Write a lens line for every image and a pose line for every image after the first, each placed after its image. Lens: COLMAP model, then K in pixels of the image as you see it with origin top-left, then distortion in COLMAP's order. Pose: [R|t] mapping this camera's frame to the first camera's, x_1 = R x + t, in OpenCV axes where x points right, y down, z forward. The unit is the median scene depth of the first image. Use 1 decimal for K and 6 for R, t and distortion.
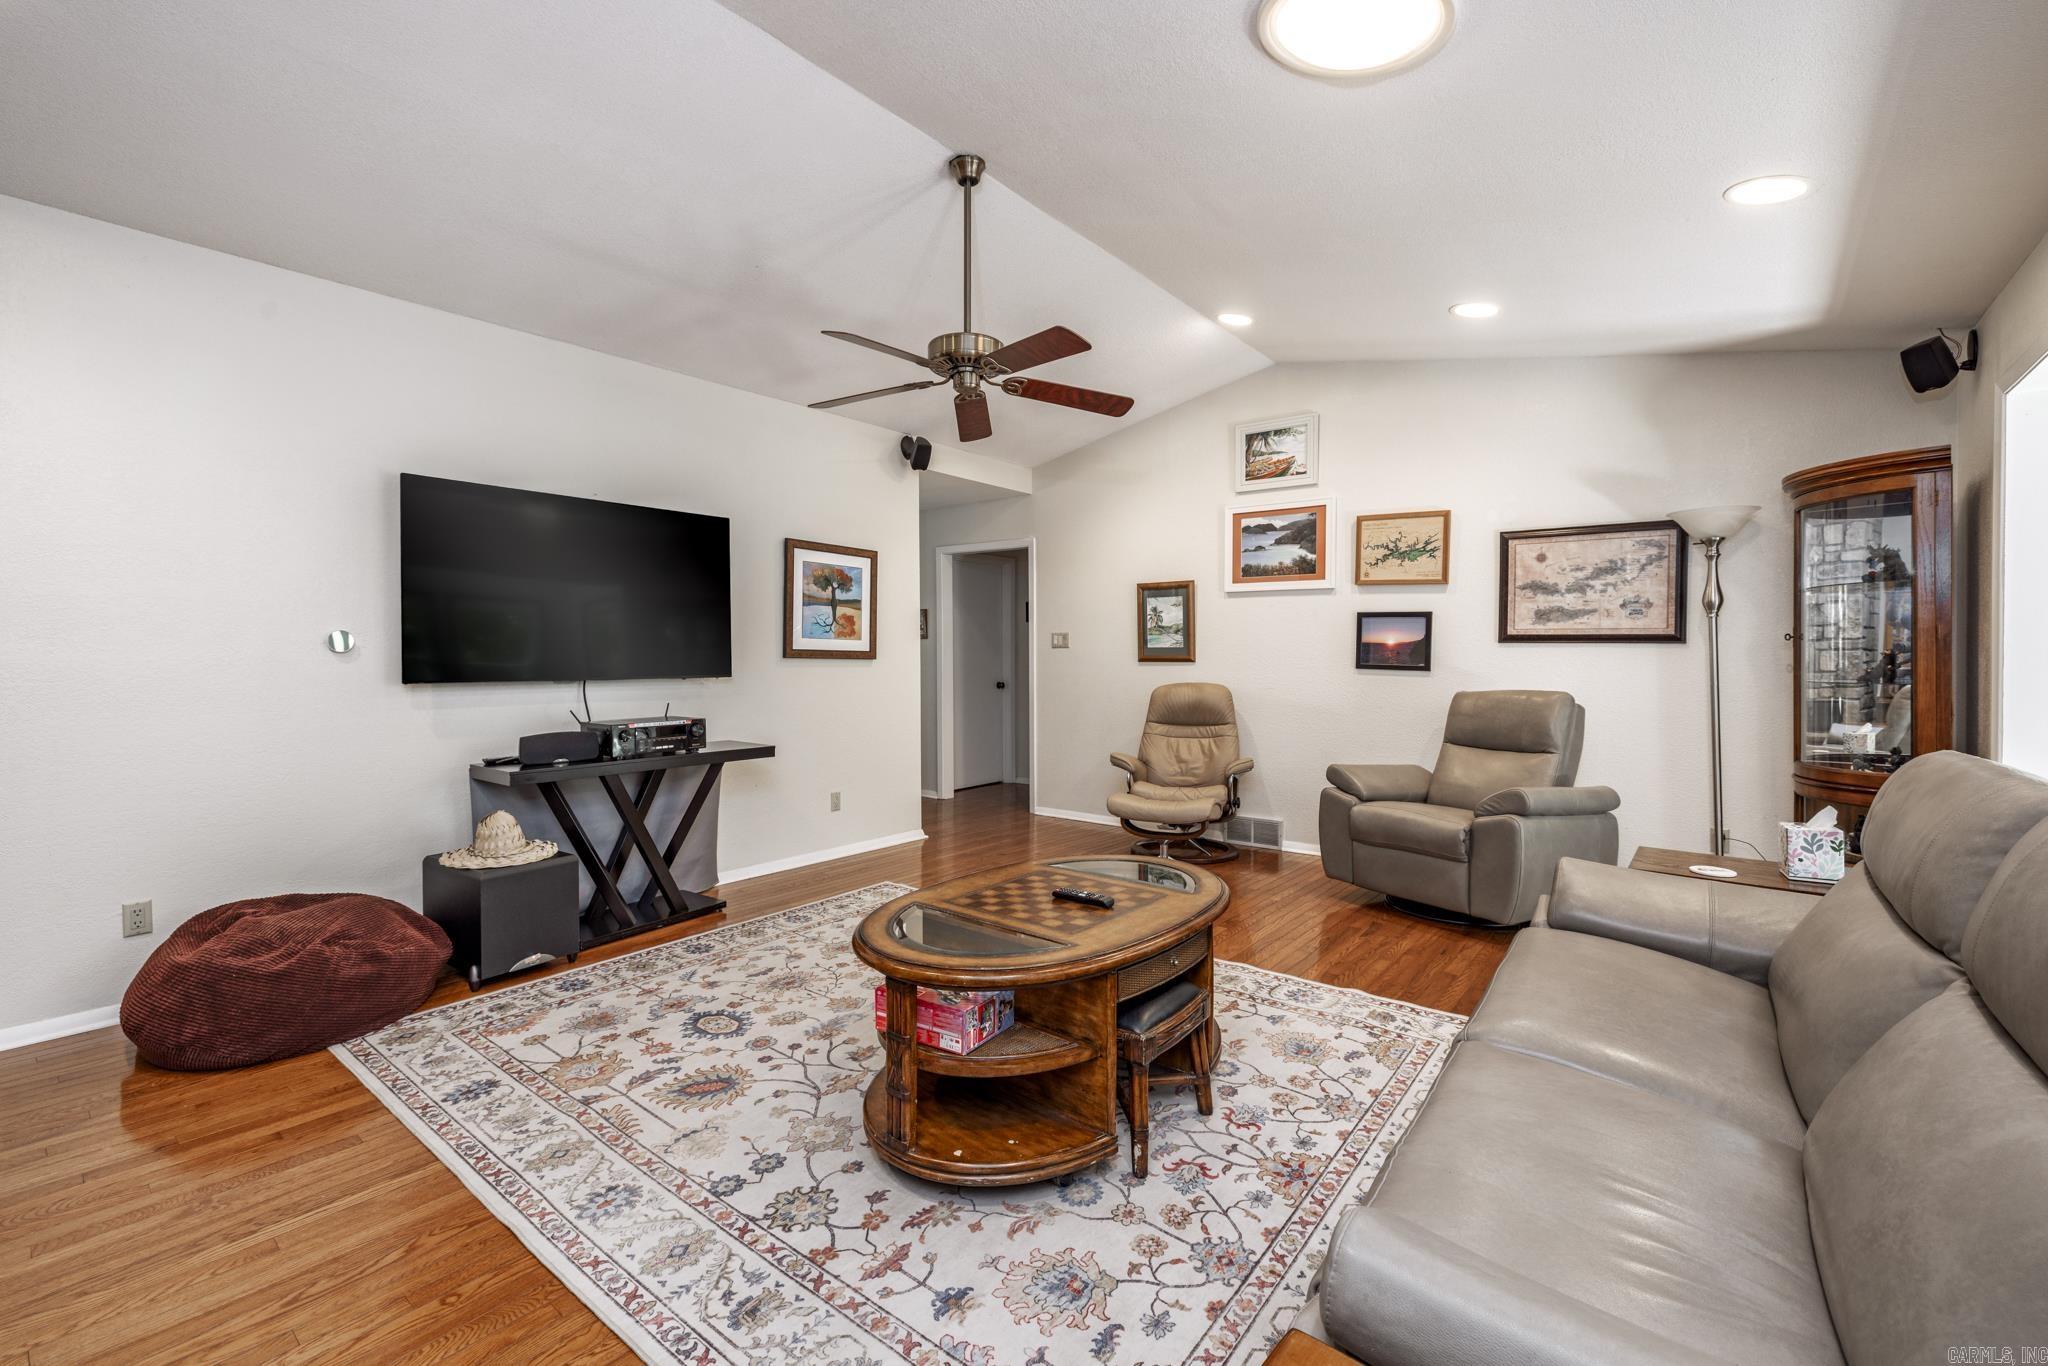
lens RADIAL K [[865.8, 0, 1004.0], [0, 865.8, 664.8], [0, 0, 1]] dist [-0.001732, -0.001189]
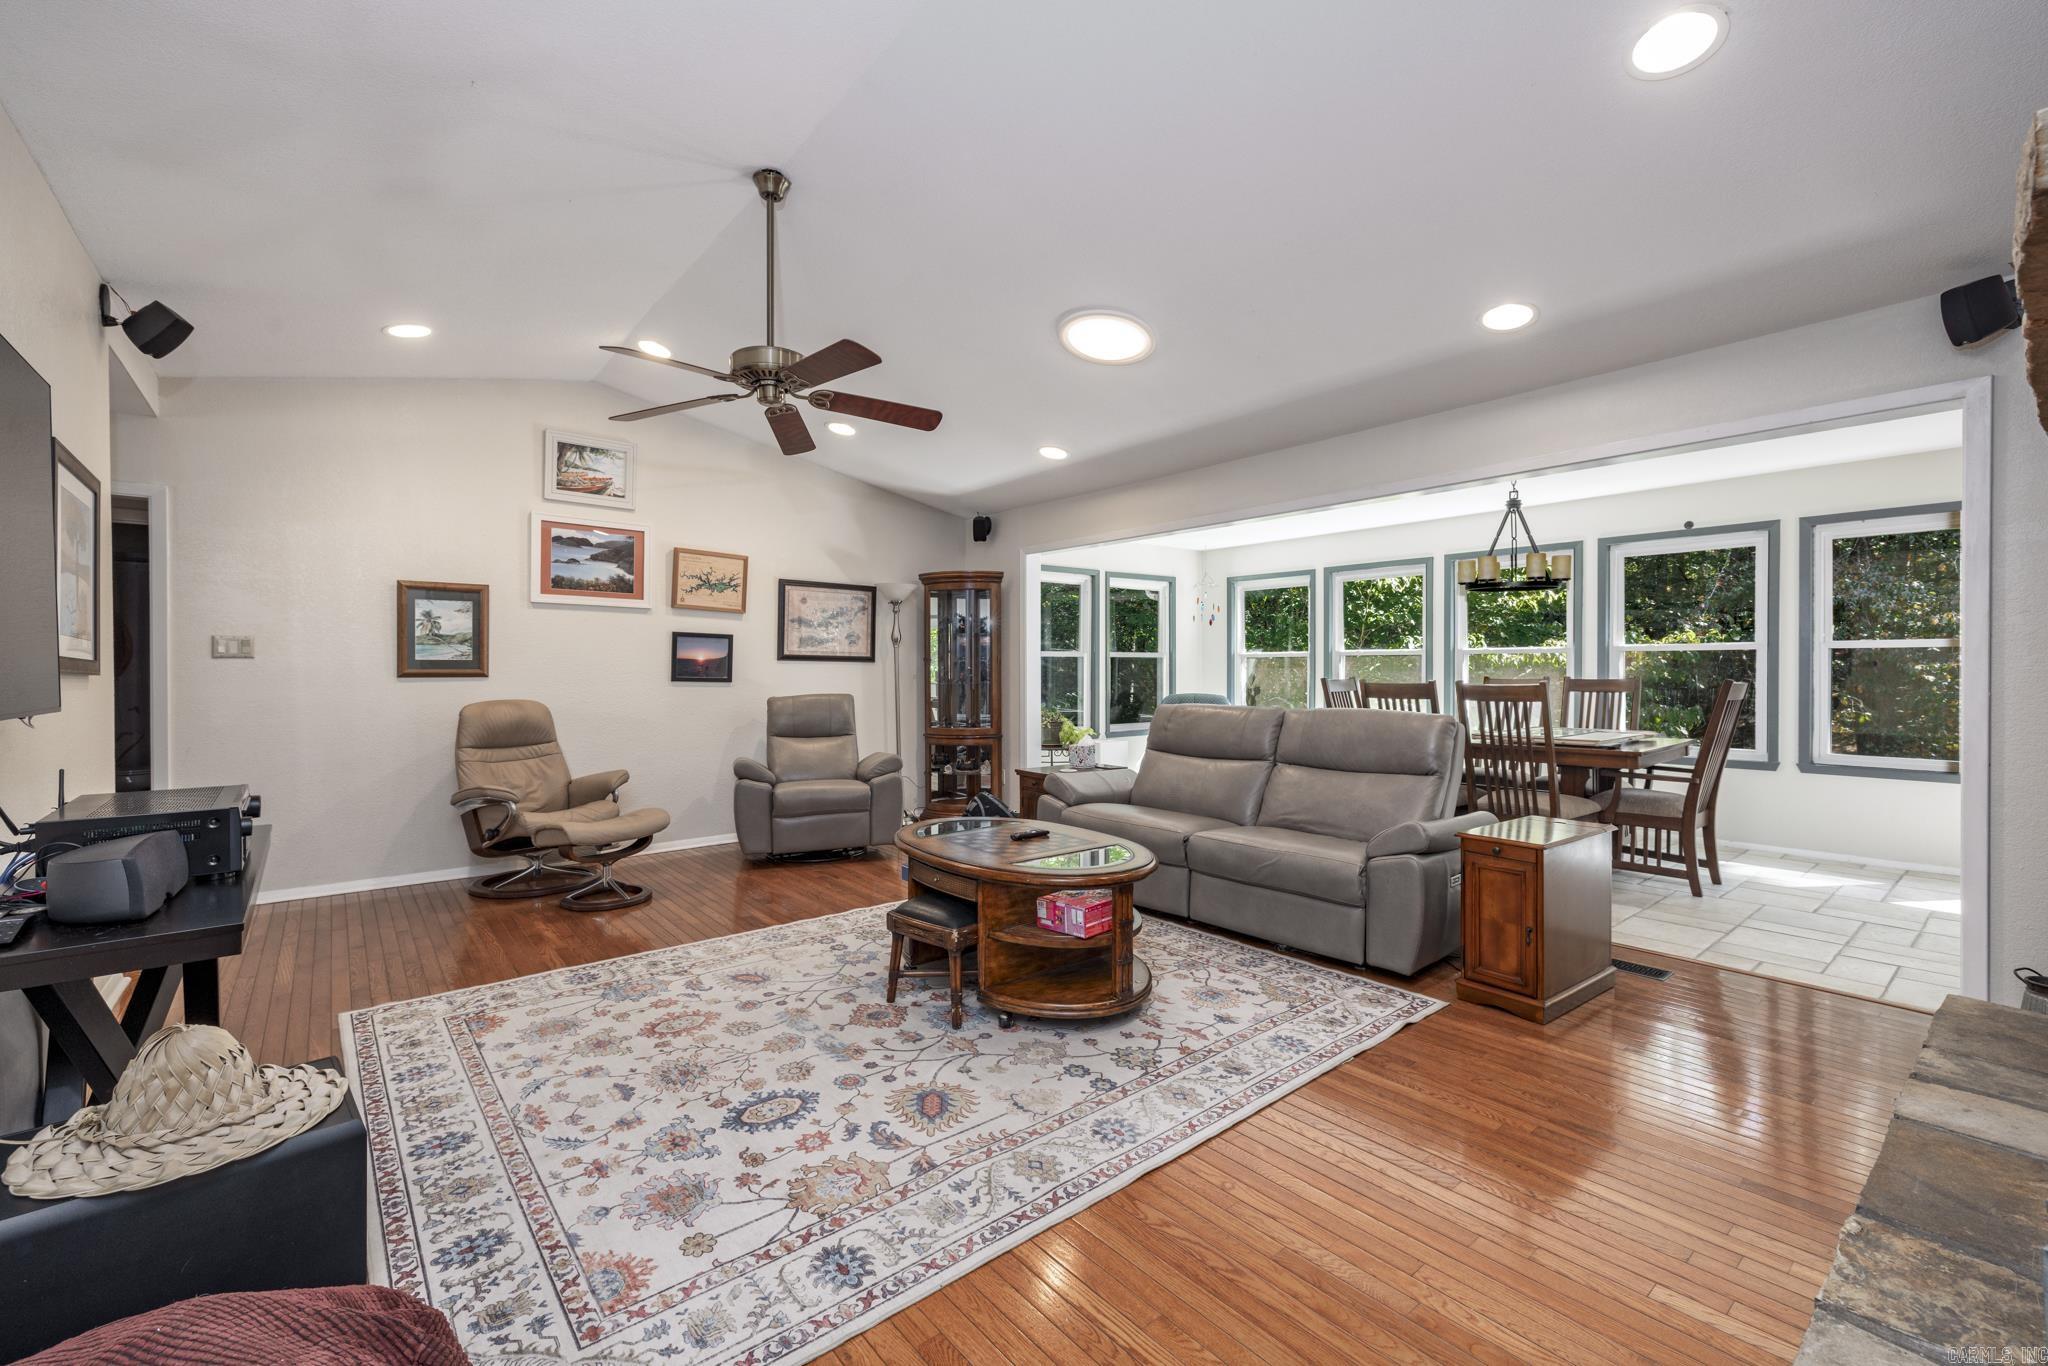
lens RADIAL K [[865.8, 0, 1010.9], [0, 865.8, 674.9], [0, 0, 1]] dist [-0.001732, -0.001189]
pose [[0.200791, -0.005794, 0.979617, -0.978683], [0.010986, 0.999933, 0.003663, -0.005075], [-0.979573, 0.010027, 0.200841, 0.534310]]
